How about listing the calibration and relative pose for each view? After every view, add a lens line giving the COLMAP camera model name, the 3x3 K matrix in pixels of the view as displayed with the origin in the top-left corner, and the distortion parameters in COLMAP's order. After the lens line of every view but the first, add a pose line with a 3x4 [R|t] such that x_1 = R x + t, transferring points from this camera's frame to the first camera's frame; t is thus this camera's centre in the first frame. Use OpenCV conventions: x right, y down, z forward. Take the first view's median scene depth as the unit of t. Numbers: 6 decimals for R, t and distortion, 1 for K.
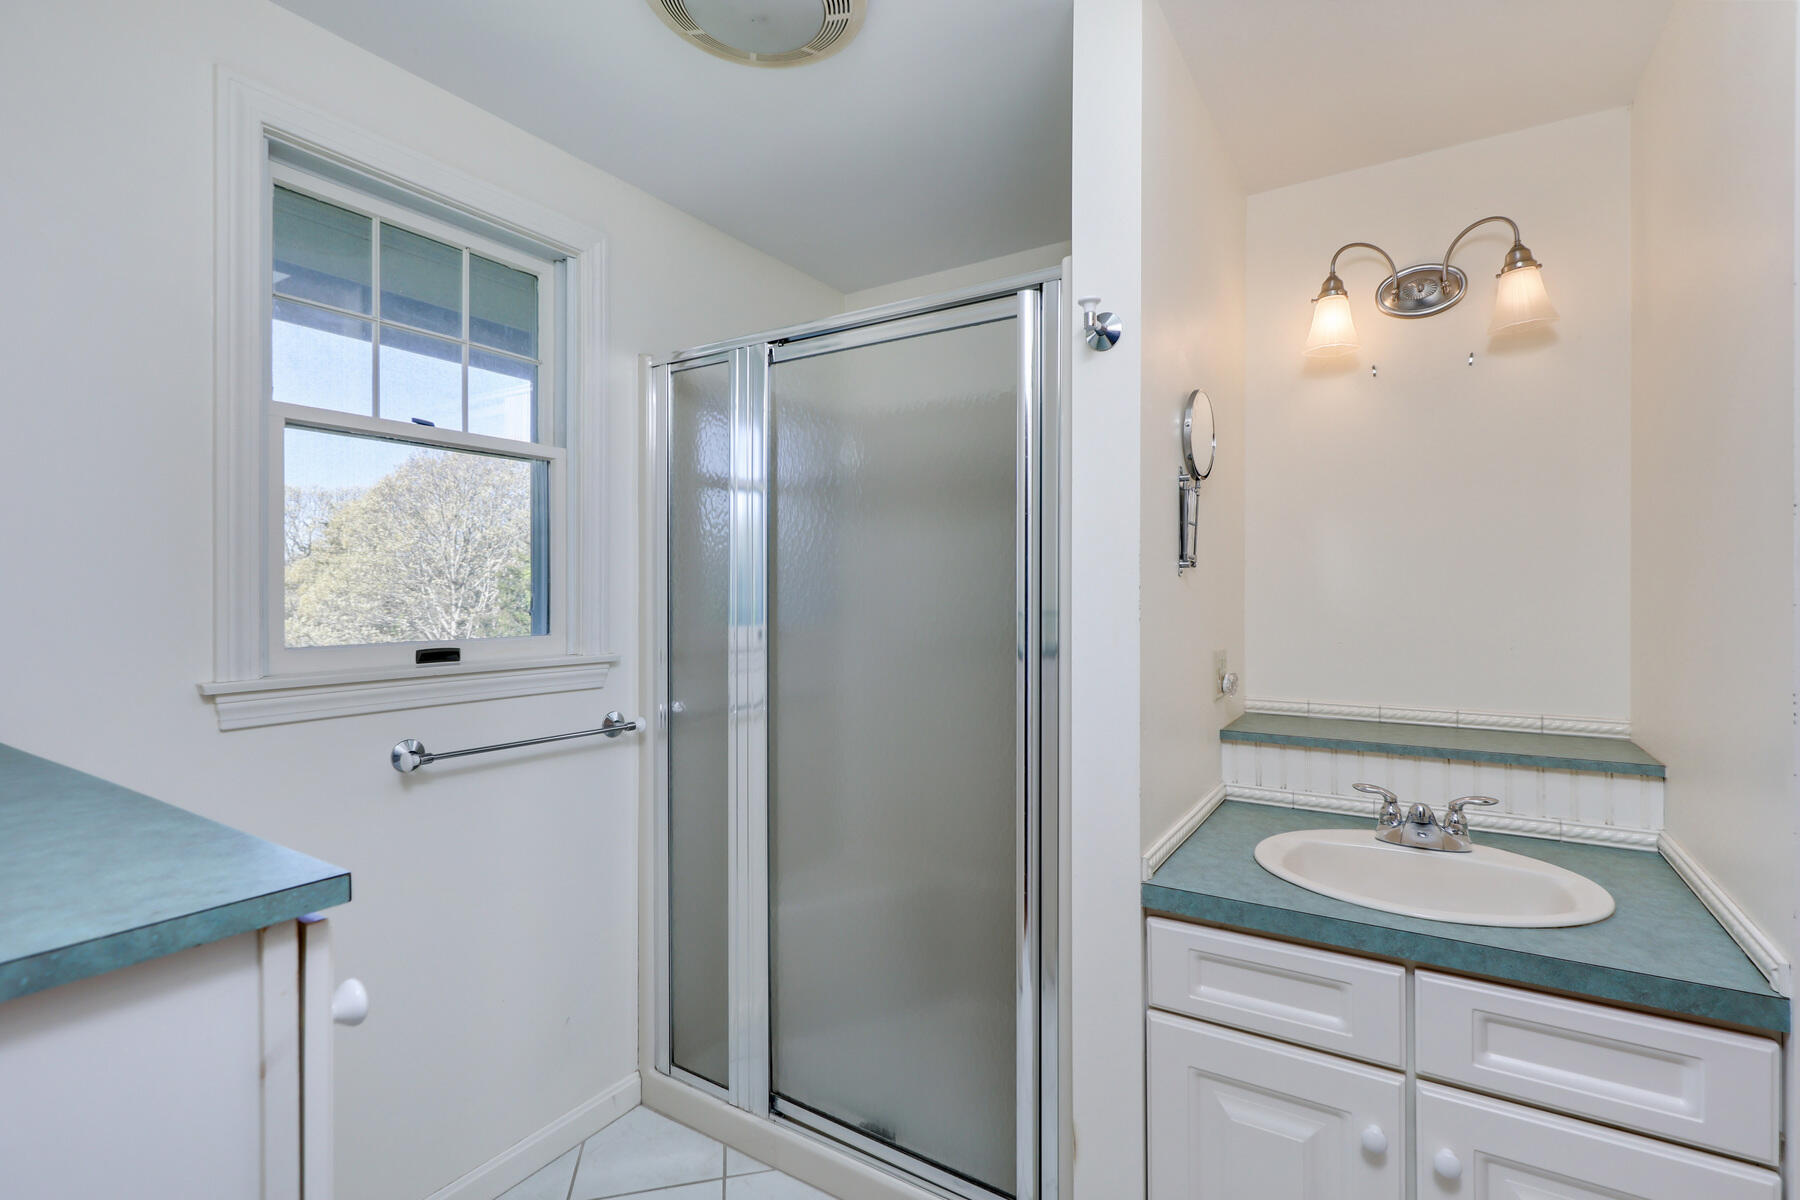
lens RADIAL K [[816.8, 0, 933.8], [0, 816.8, 584.4], [0, 0, 1]] dist [-0.000171, -0.000460]
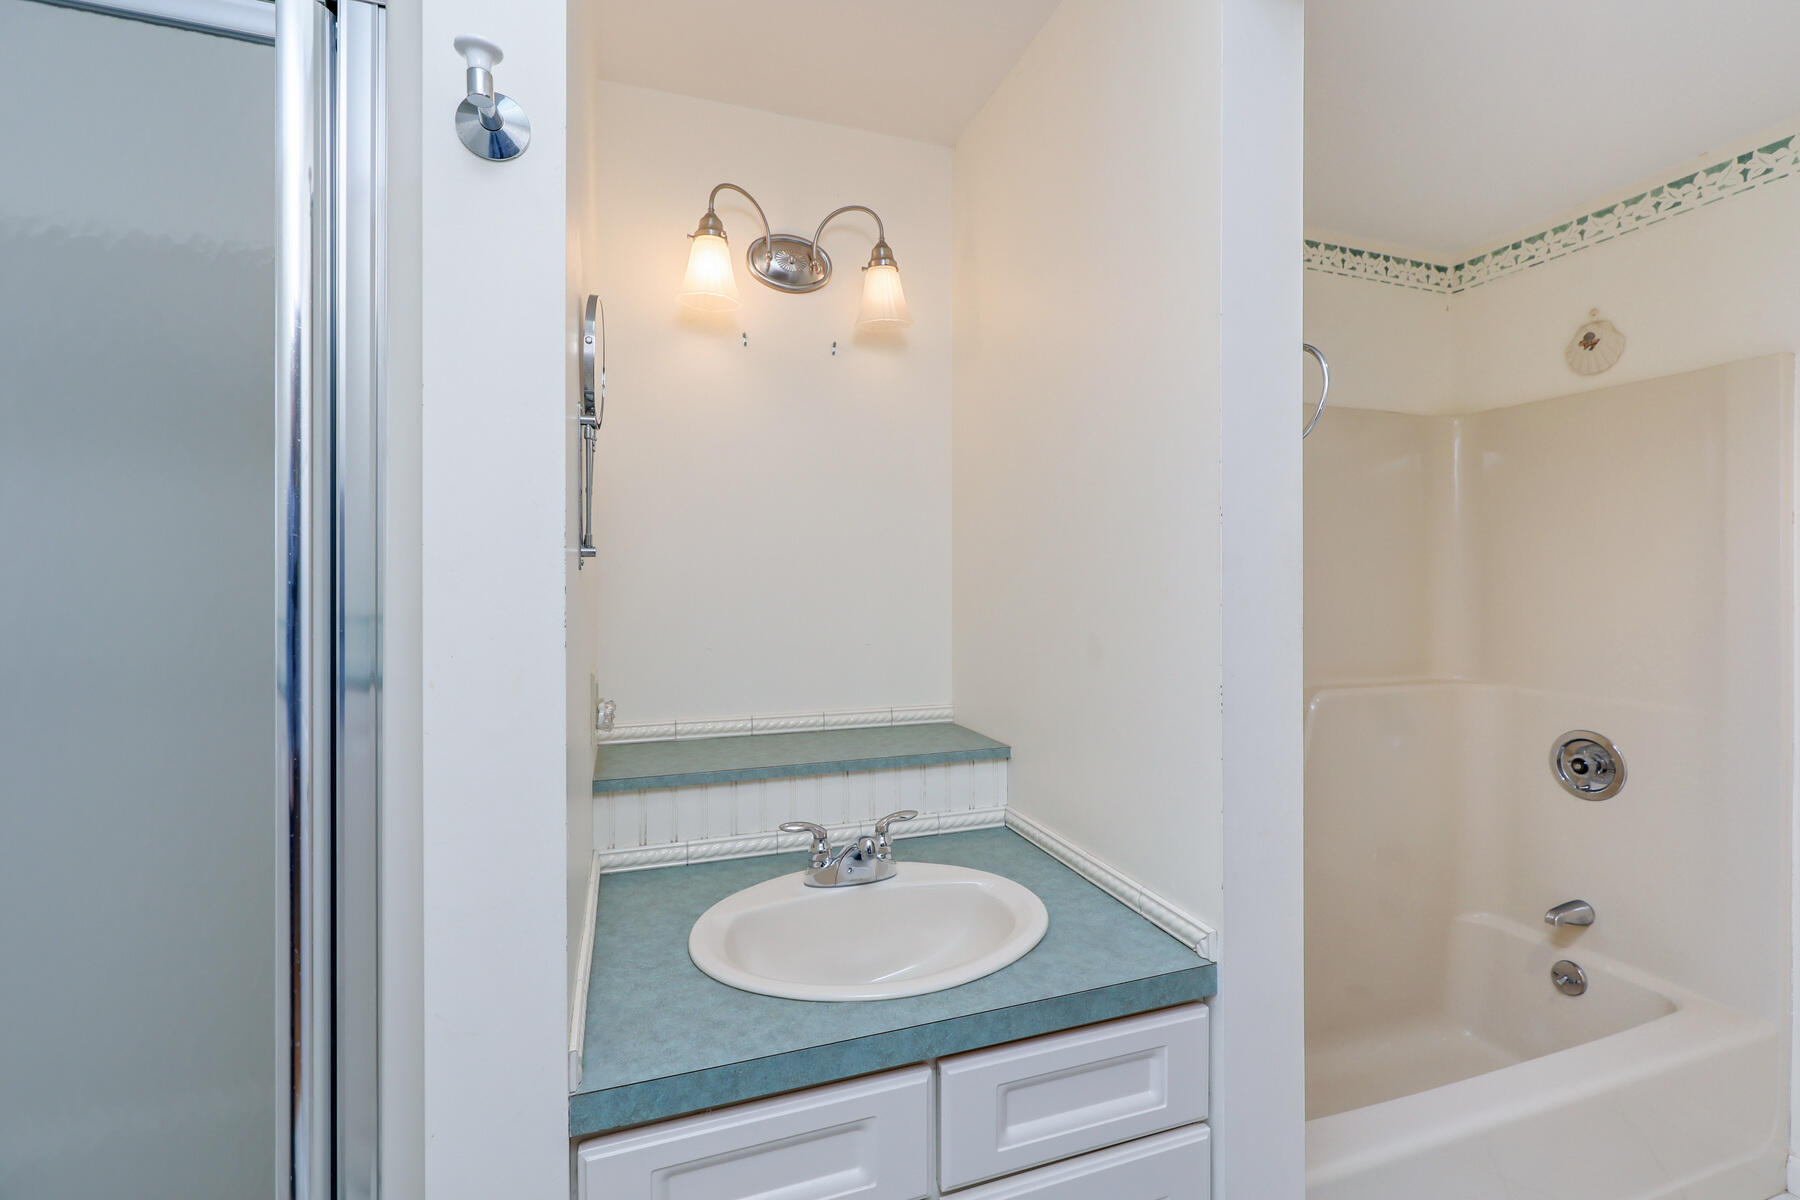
lens RADIAL K [[816.8, 0, 933.8], [0, 816.8, 584.4], [0, 0, 1]] dist [-0.000171, -0.000460]
pose [[0.624163, -0.001533, 0.781293, -0.033970], [-0.008648, 0.999923, 0.008871, -0.007071], [-0.781246, -0.012294, 0.624102, 0.385614]]
